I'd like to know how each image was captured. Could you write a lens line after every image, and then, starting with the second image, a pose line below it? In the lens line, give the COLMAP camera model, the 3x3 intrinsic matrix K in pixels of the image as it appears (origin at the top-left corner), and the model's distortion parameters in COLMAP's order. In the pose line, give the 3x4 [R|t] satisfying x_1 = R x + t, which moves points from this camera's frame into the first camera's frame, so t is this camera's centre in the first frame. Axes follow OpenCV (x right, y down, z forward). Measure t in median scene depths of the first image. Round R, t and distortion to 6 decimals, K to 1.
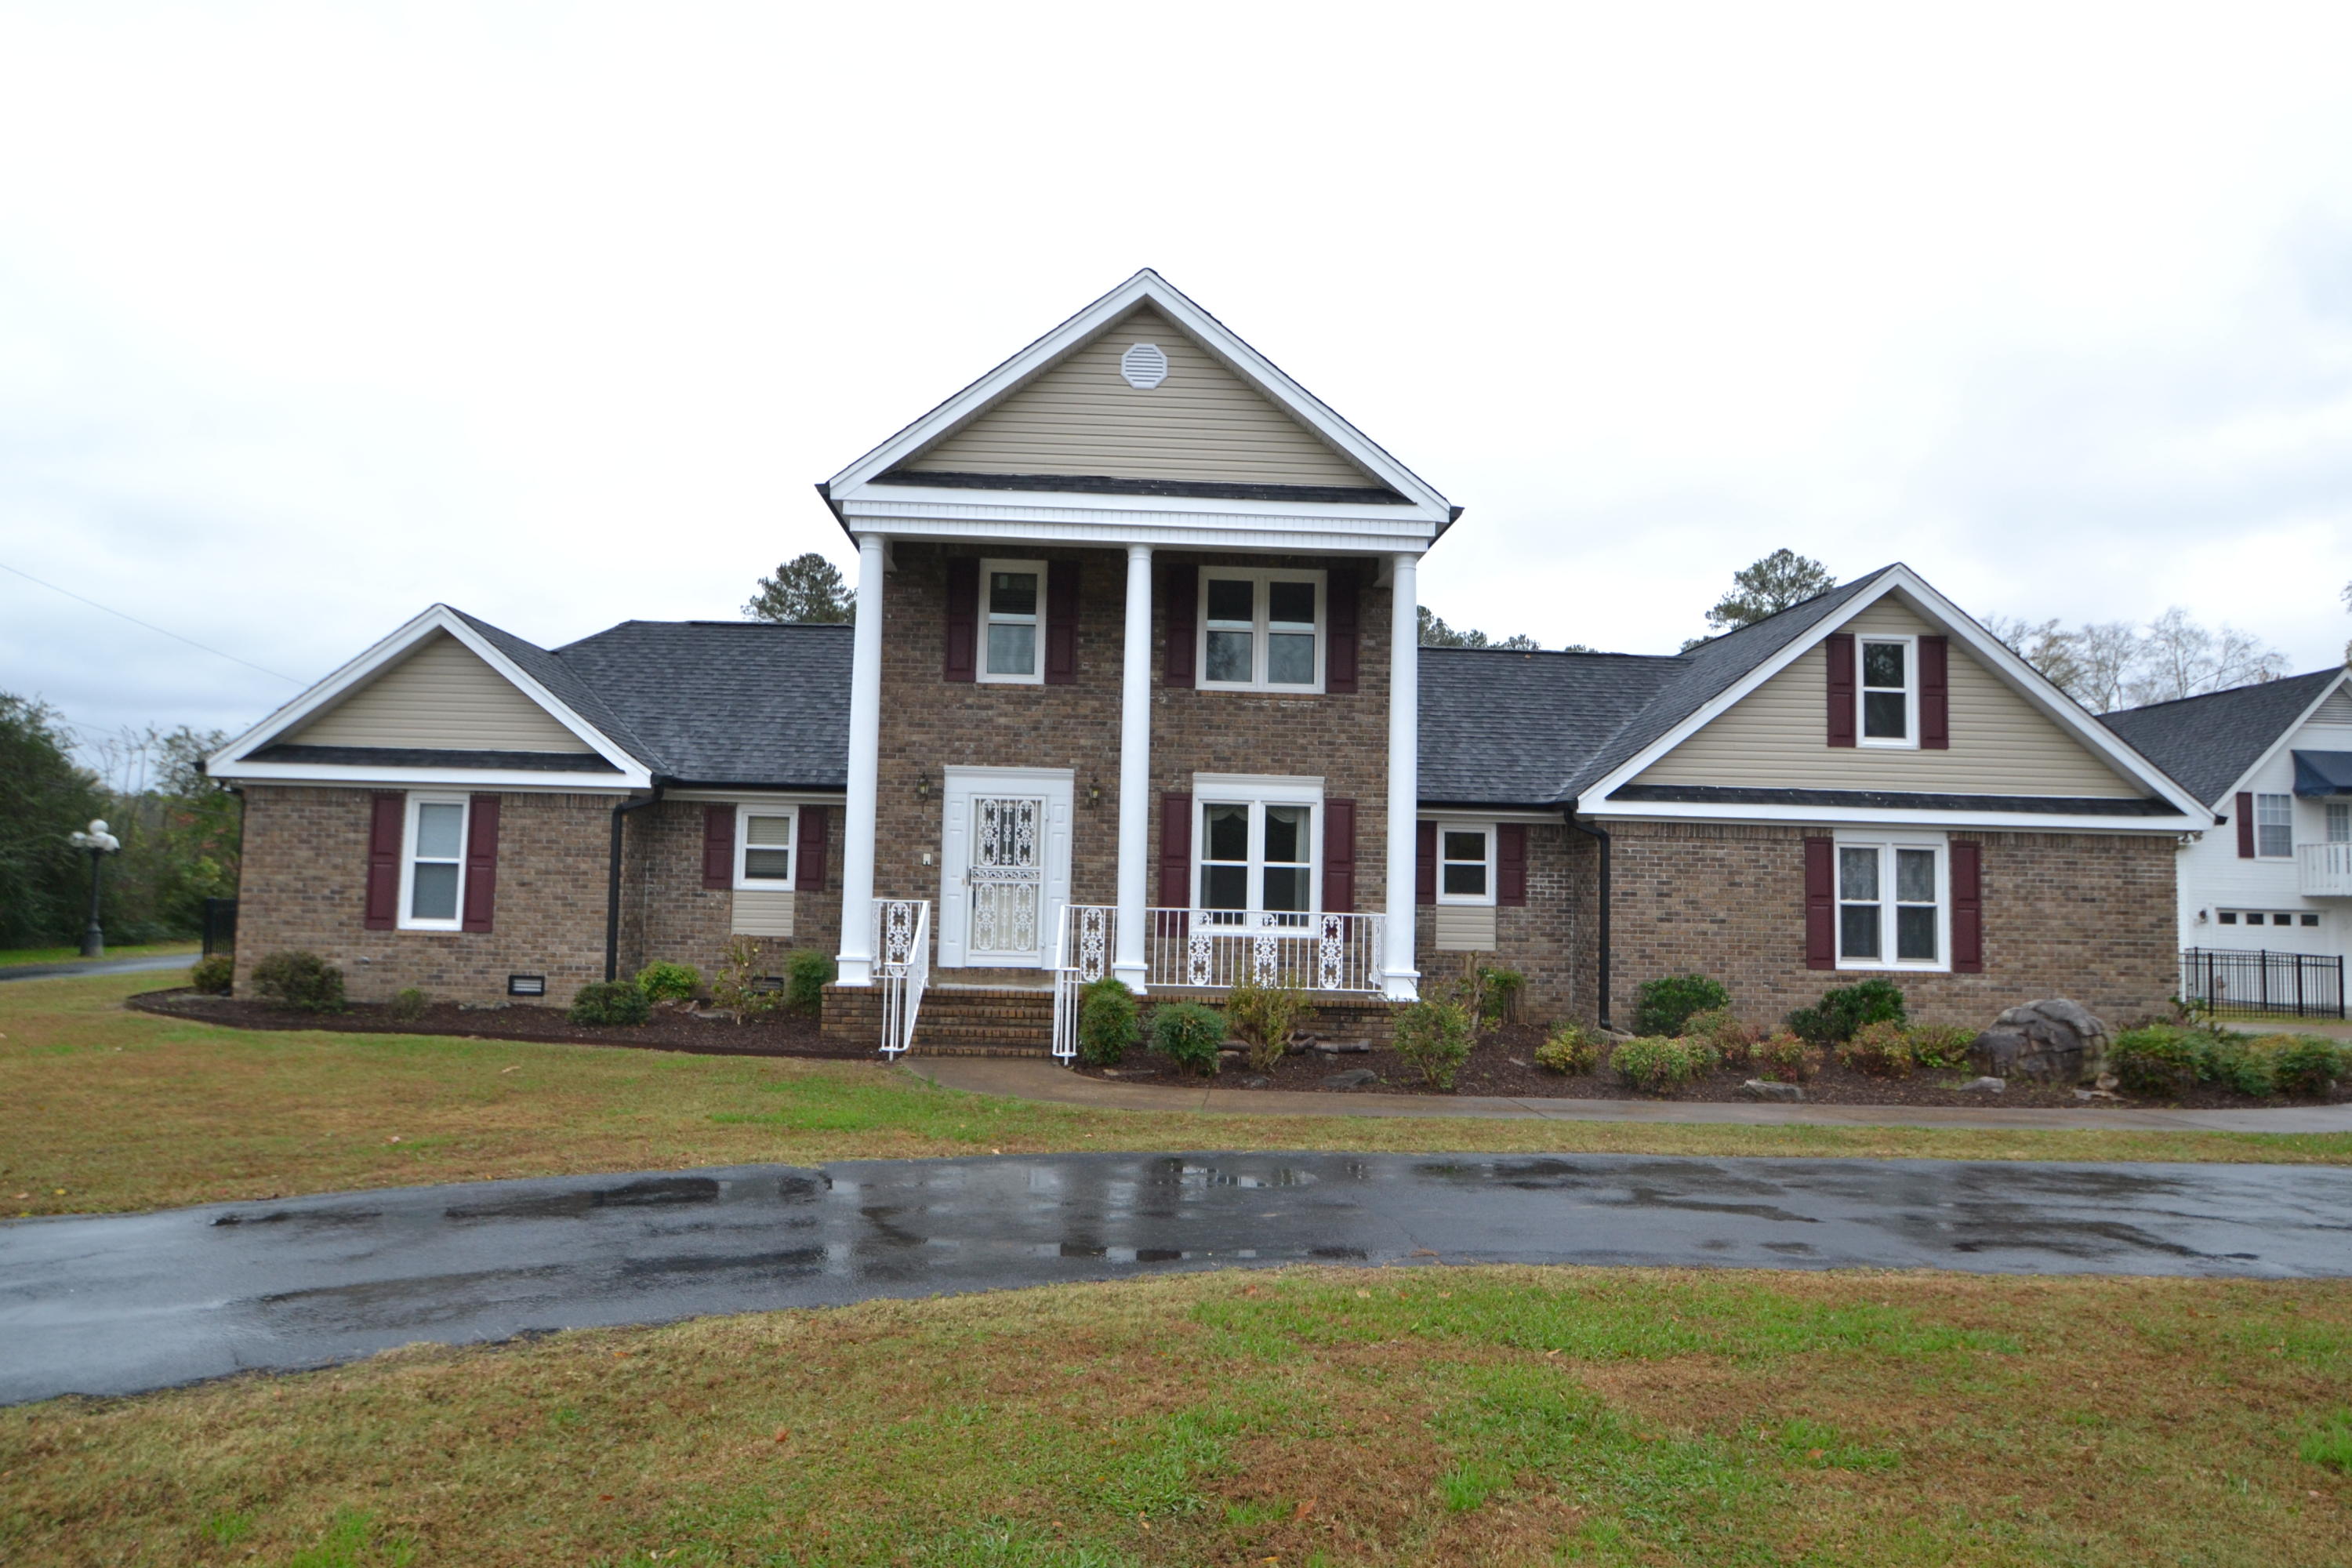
lens RADIAL K [[1381.1, 0, 1160.8], [0, 1381.1, 792.7], [0, 0, 1]] dist [-0.018295, -0.001073]
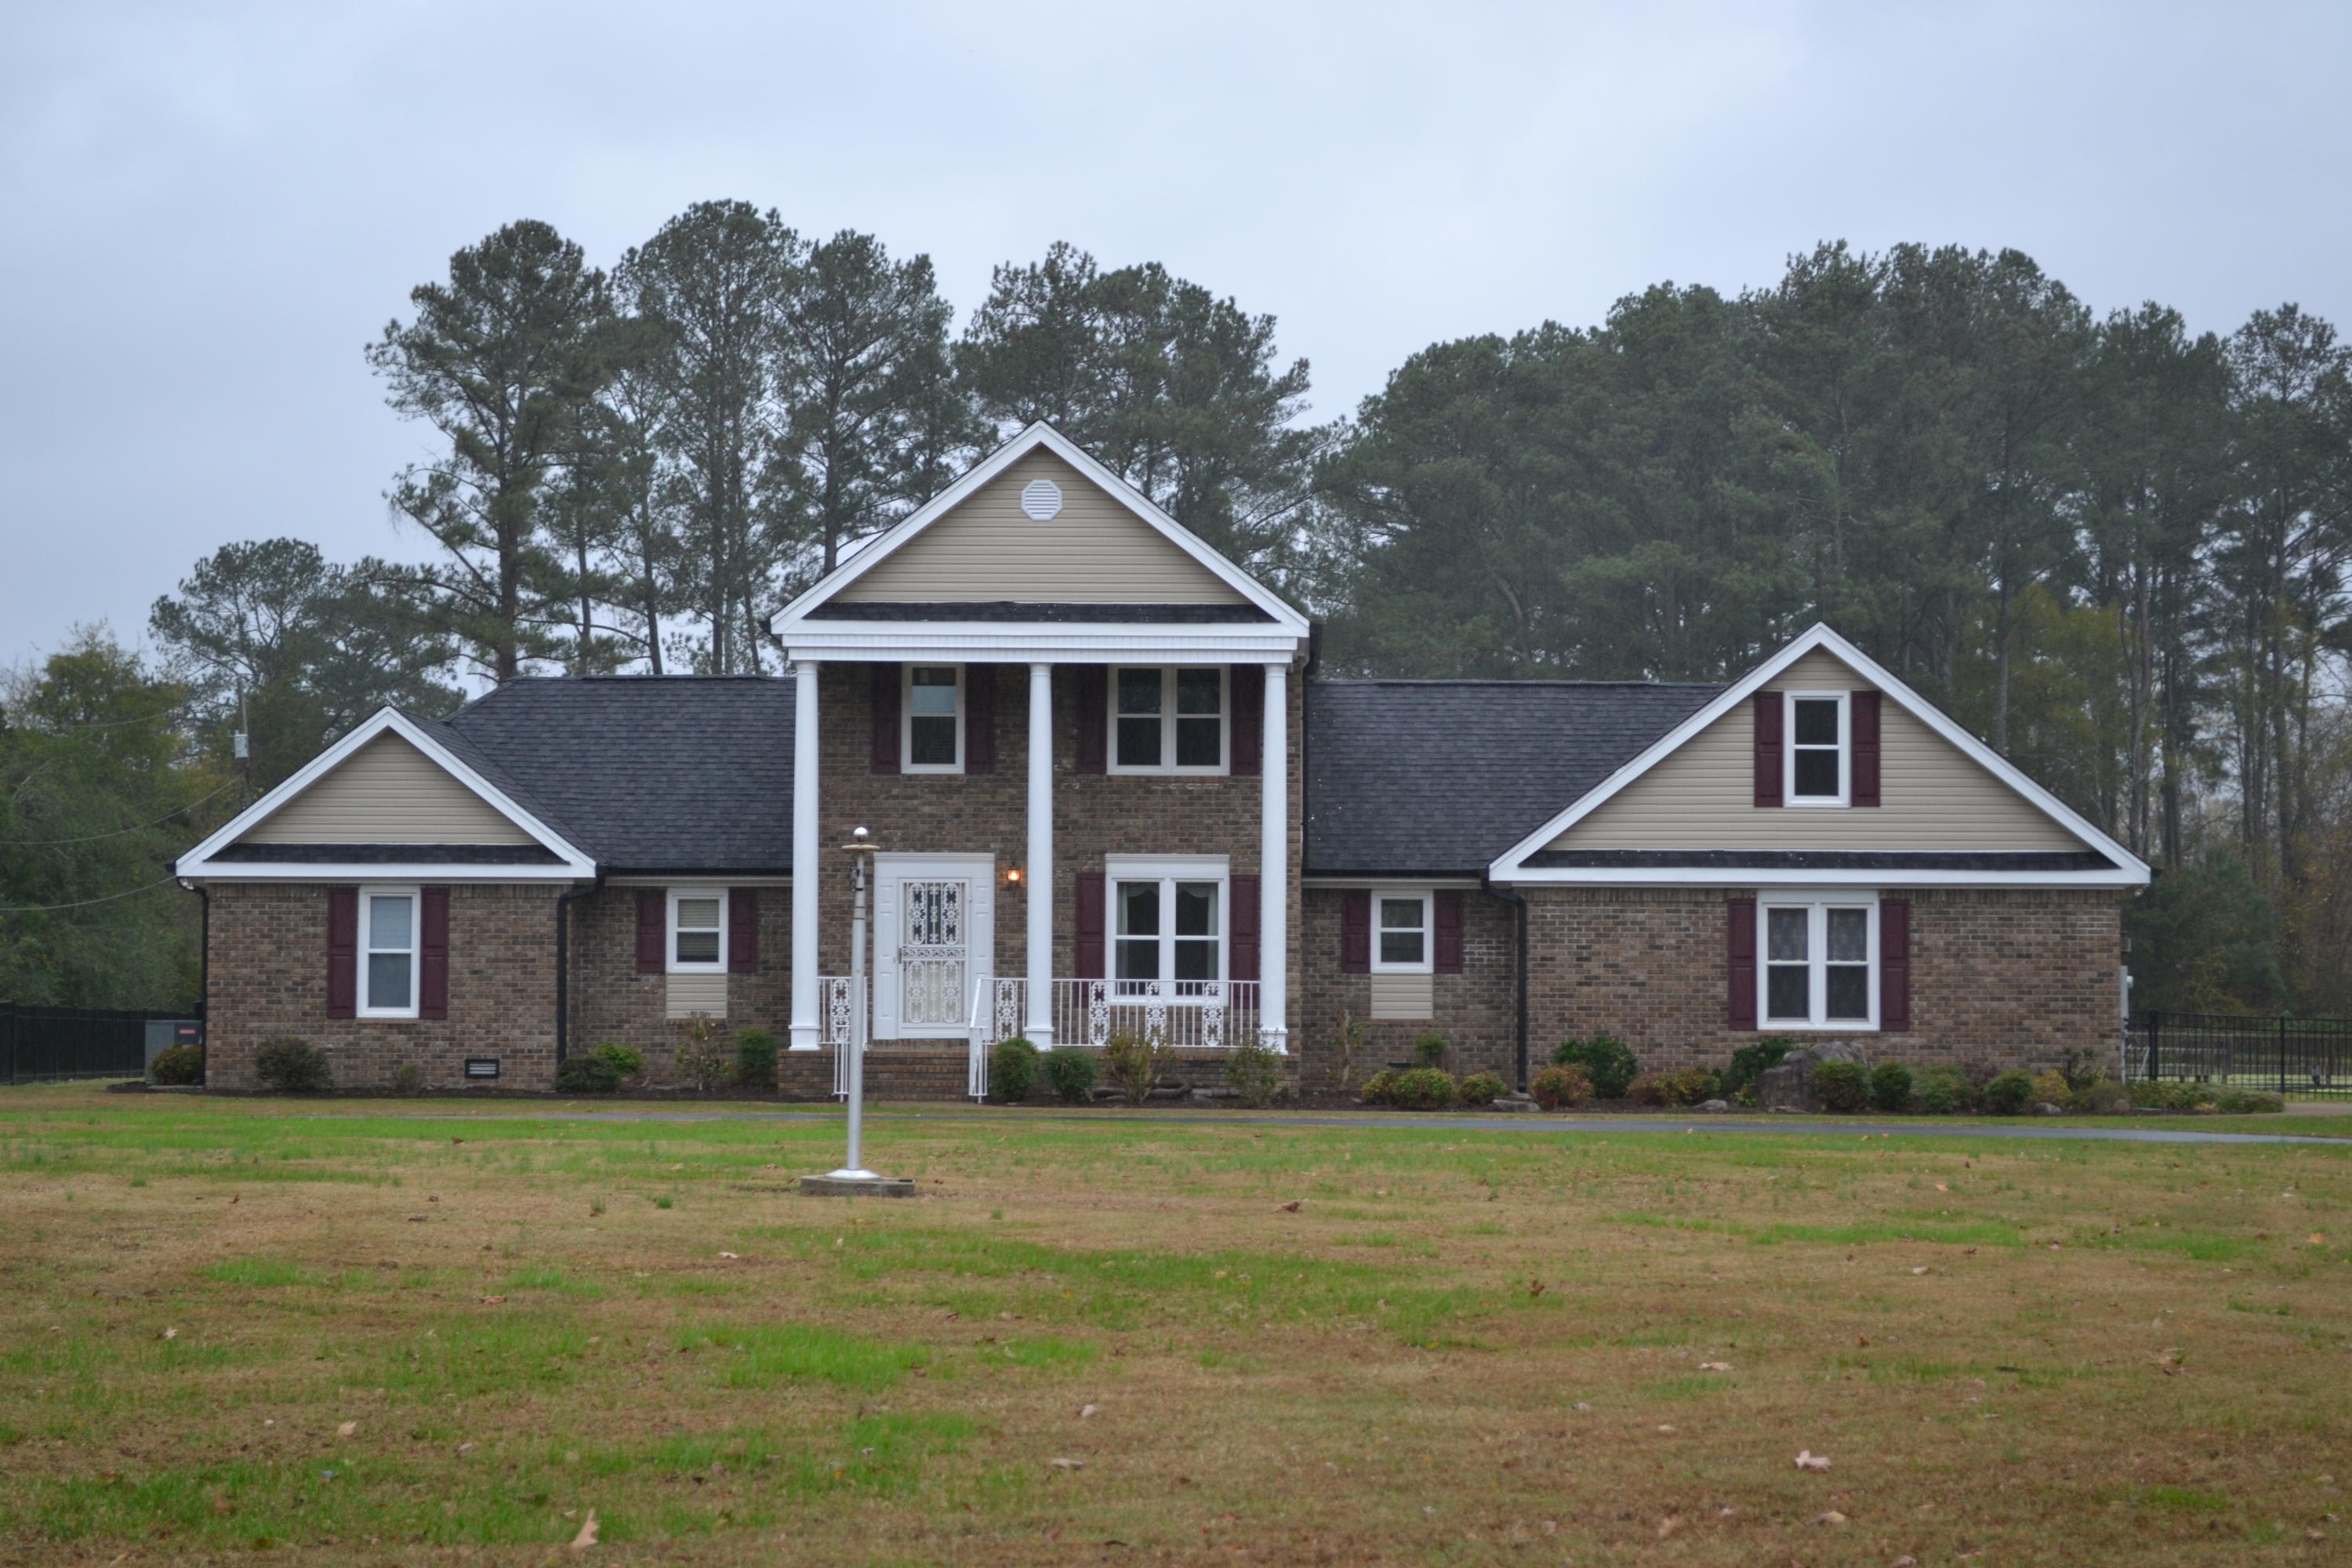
lens RADIAL K [[4343.5, 0, 1236.4], [0, 4343.5, 811.3], [0, 0, 1]] dist [0.066489, 0.000000]
pose [[0.997816, -0.023081, -0.061894, 0.322049], [0.025013, 0.999218, 0.030616, -0.142814], [0.061139, -0.032097, 0.997613, -2.268139]]
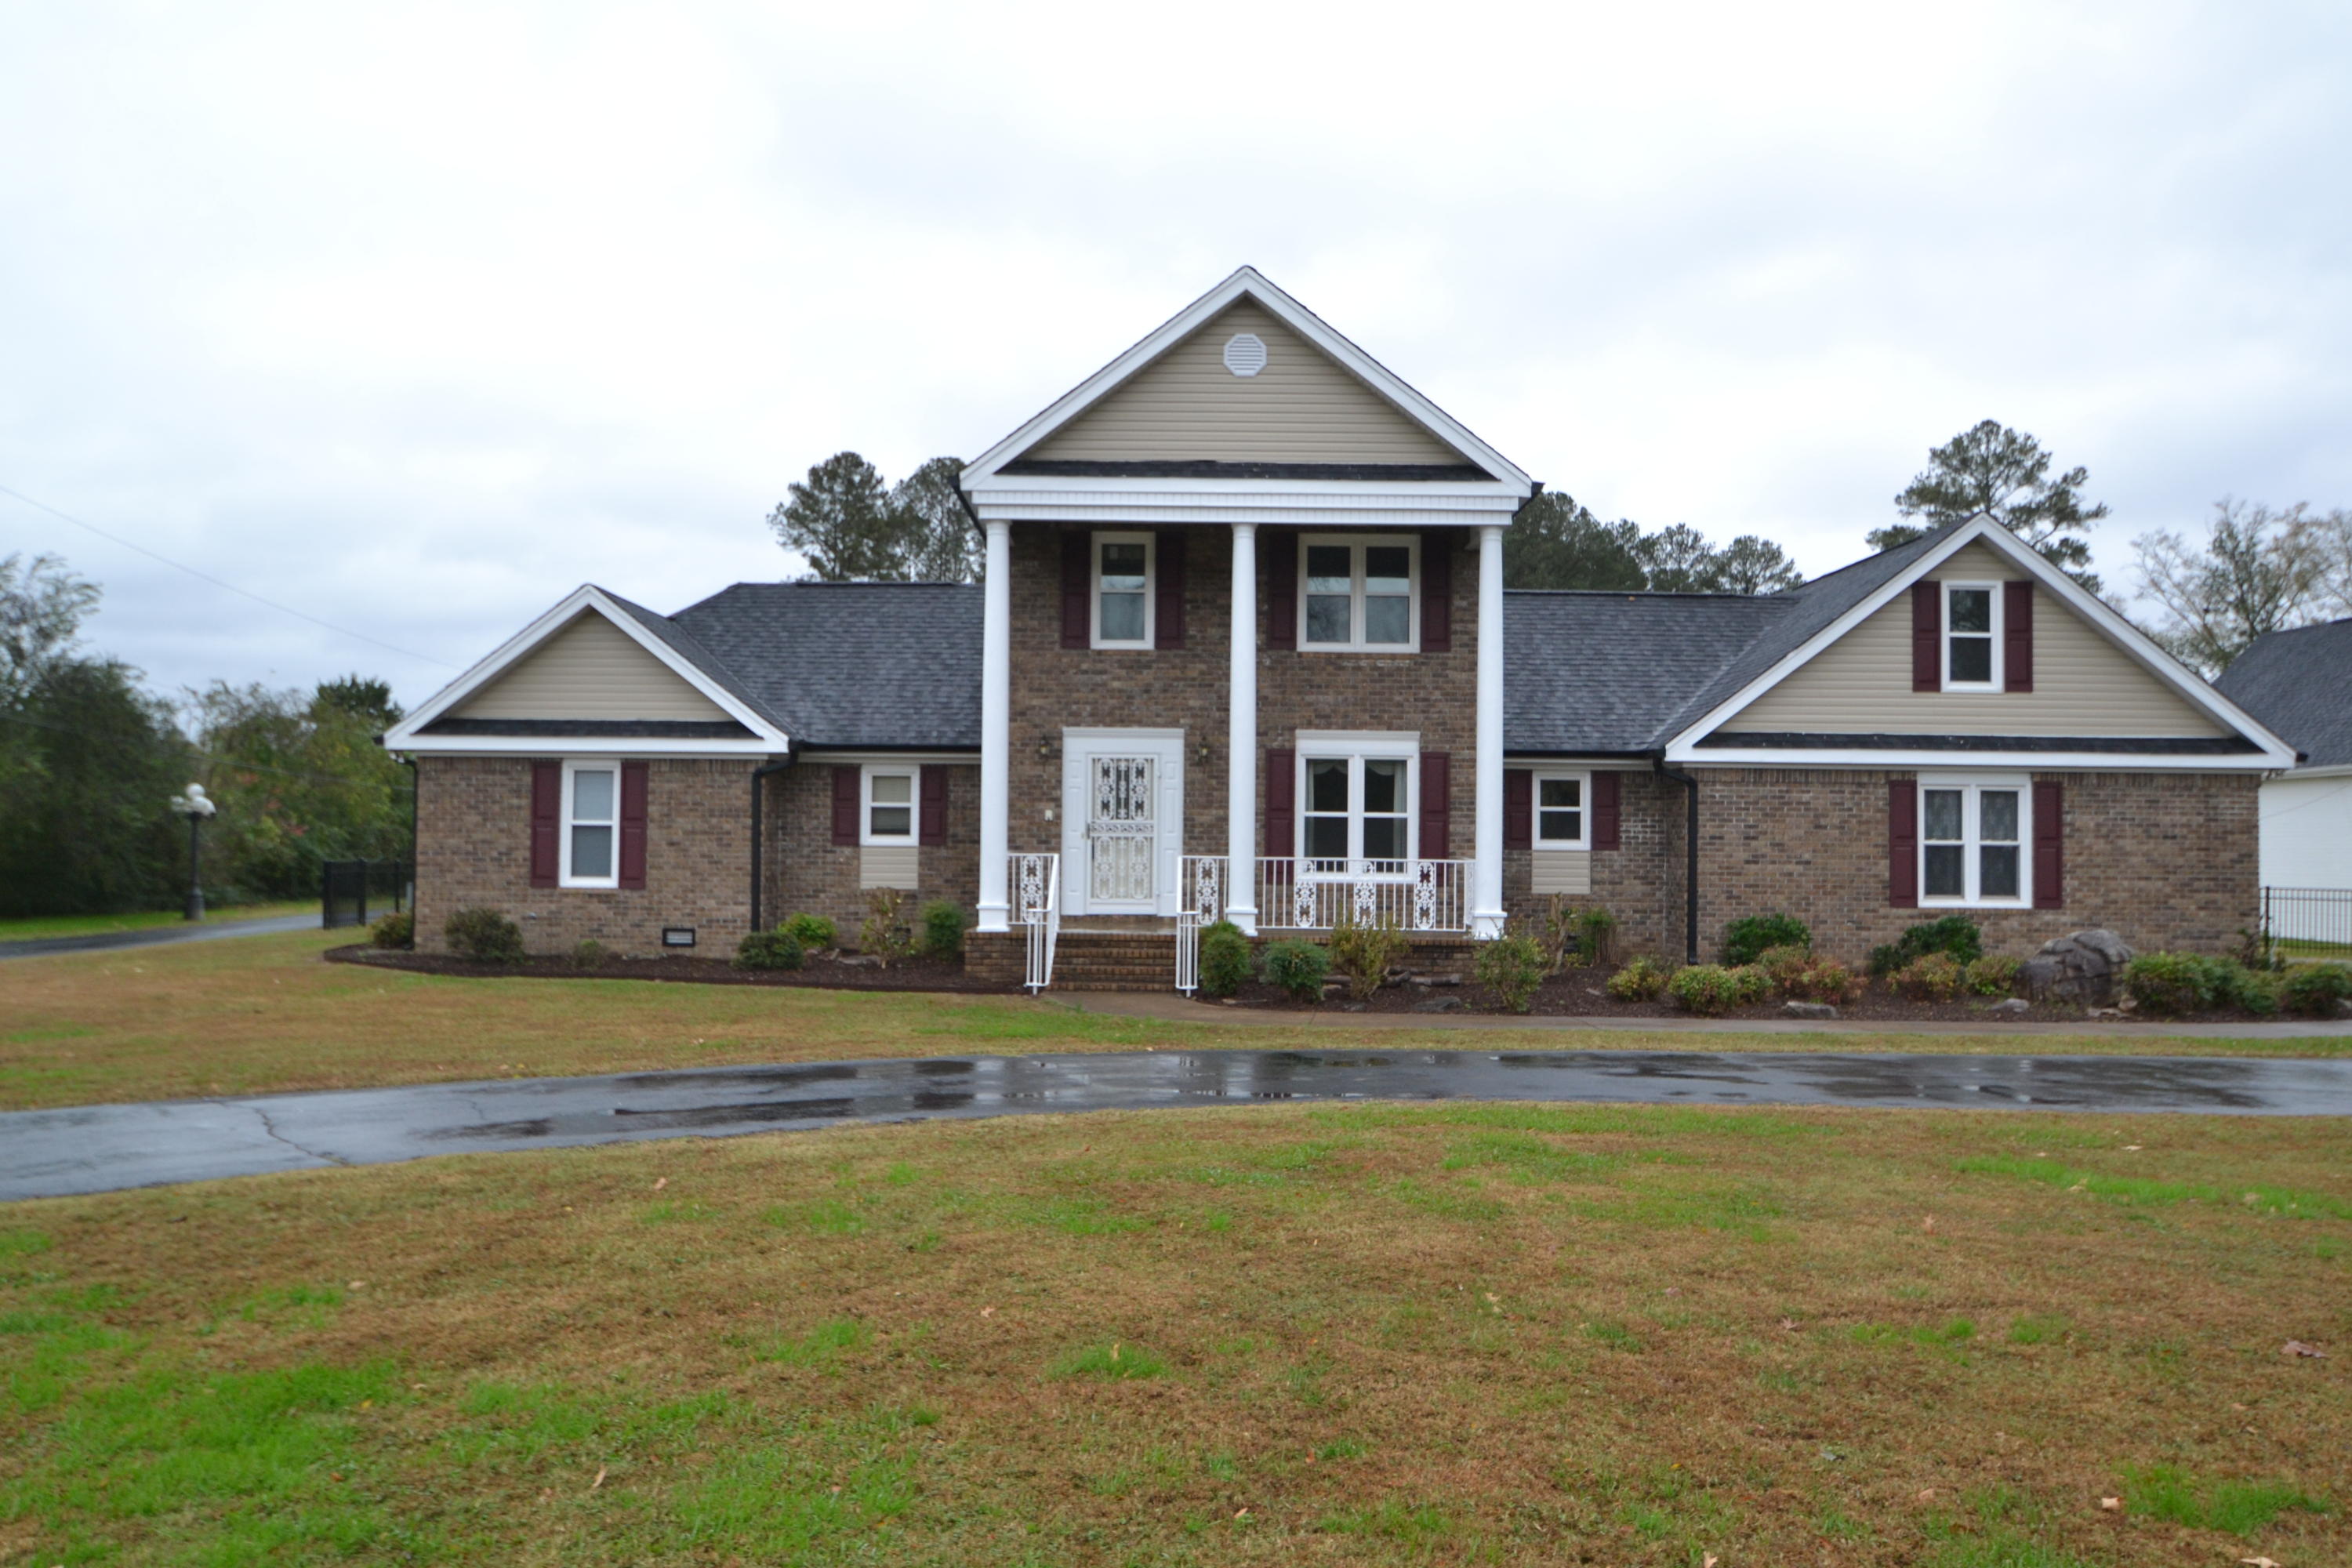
lens RADIAL K [[1674.7, 0, 1175.4], [0, 1674.7, 792.6], [0, 0, 1]] dist [-0.040964, 0.012598]
pose [[0.998789, -0.015741, -0.046623, -0.009531], [0.017861, 0.998809, 0.045401, -0.025706], [0.045853, -0.046179, 0.997880, -0.283017]]
